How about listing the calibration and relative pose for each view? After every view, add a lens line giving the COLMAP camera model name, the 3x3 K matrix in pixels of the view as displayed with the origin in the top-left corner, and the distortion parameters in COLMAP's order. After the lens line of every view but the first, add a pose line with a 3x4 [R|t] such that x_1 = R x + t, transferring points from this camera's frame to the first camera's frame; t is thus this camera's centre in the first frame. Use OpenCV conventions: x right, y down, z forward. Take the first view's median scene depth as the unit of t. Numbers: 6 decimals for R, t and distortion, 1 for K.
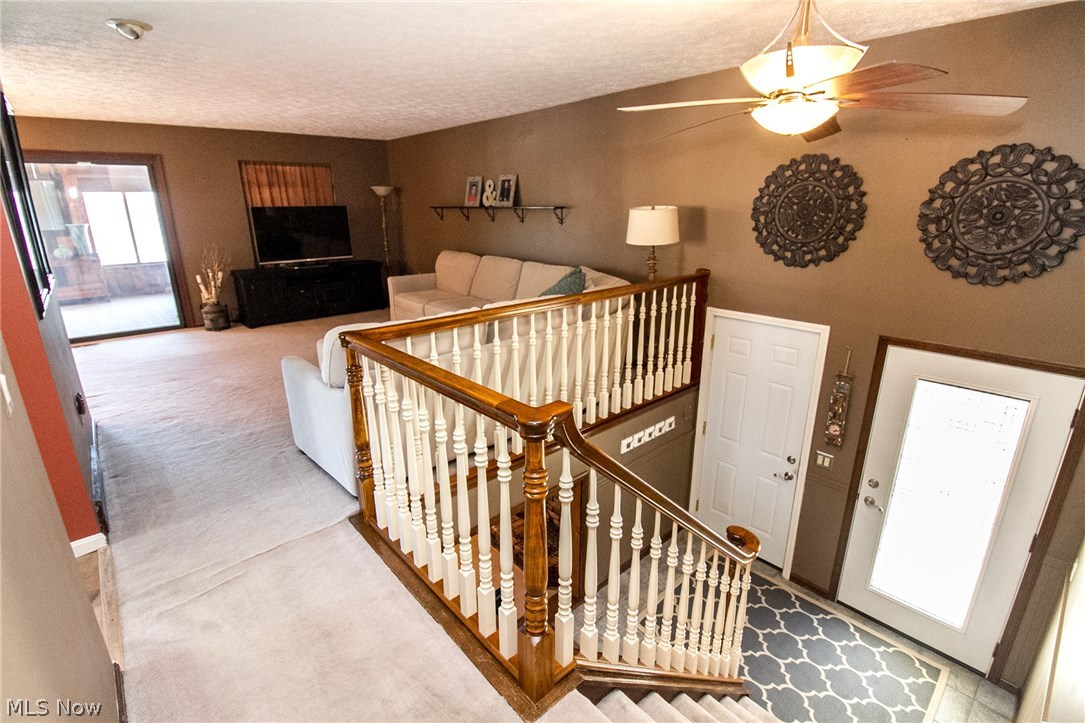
lens RADIAL K [[503.3, 0, 543.0], [0, 503.3, 357.4], [0, 0, 1]] dist [-0.004773, -0.009233]
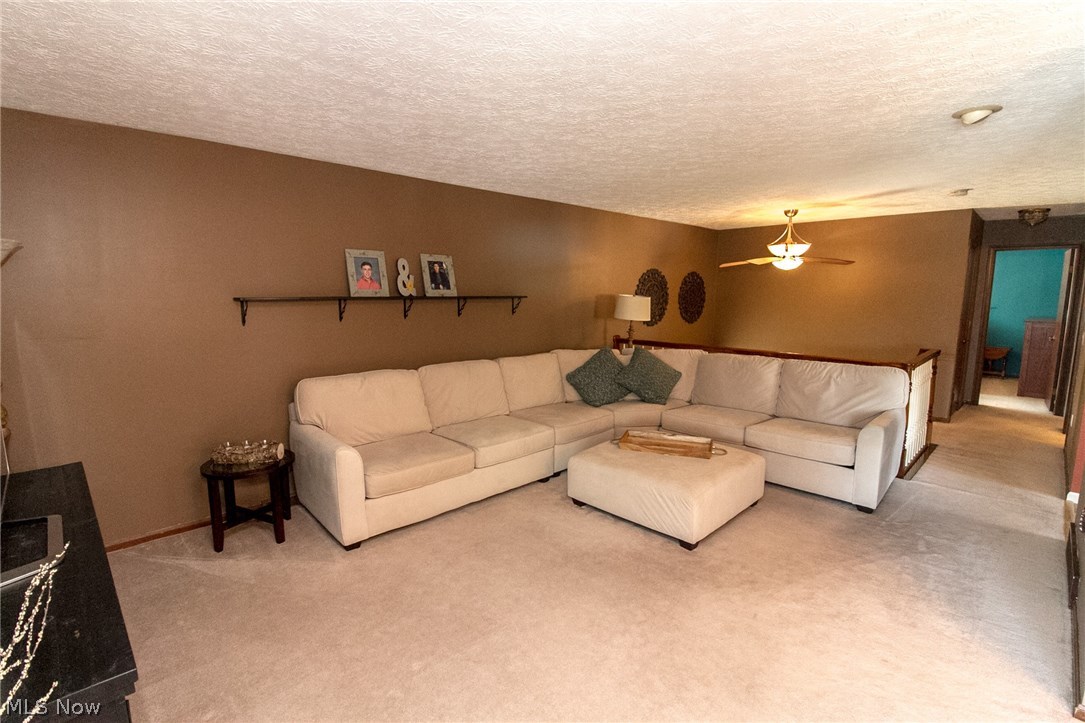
lens RADIAL K [[503.3, 0, 543.7], [0, 503.3, 363.4], [0, 0, 1]] dist [-0.004773, -0.009233]
pose [[-0.038222, -0.137495, 0.989765, -0.746102], [0.288862, 0.946681, 0.142665, -0.241044], [-0.956607, 0.291358, 0.003533, 0.791580]]
